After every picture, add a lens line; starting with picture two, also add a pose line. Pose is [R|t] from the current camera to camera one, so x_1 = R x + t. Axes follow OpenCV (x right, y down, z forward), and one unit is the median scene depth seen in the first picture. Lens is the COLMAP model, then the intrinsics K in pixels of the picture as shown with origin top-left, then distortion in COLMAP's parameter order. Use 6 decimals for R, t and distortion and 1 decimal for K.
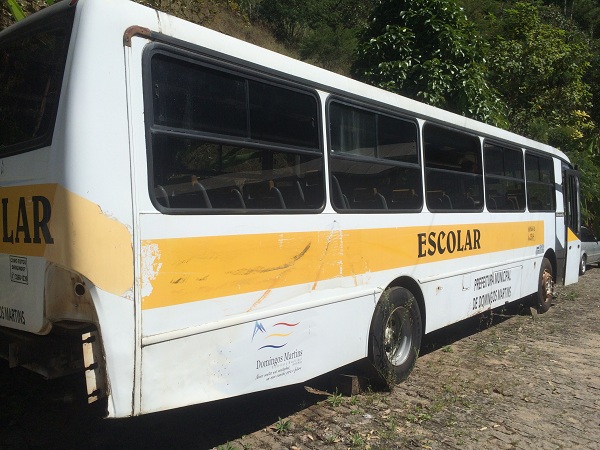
lens RADIAL K [[518.5, 0, 300.4], [0, 518.5, 225.7], [0, 0, 1]] dist [0.066170, -0.090927]
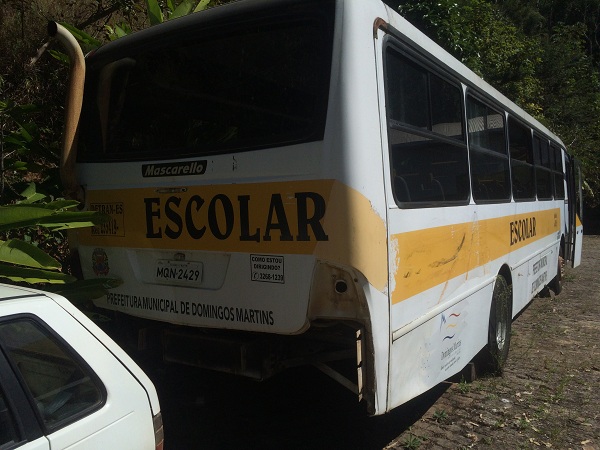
lens RADIAL K [[518.5, 0, 299.2], [0, 518.5, 222.1], [0, 0, 1]] dist [0.066170, -0.090927]
pose [[0.991845, -0.024185, 0.125133, -0.459109], [0.023112, 0.999683, 0.010020, -0.008153], [-0.125336, -0.007046, 0.992089, 0.031073]]
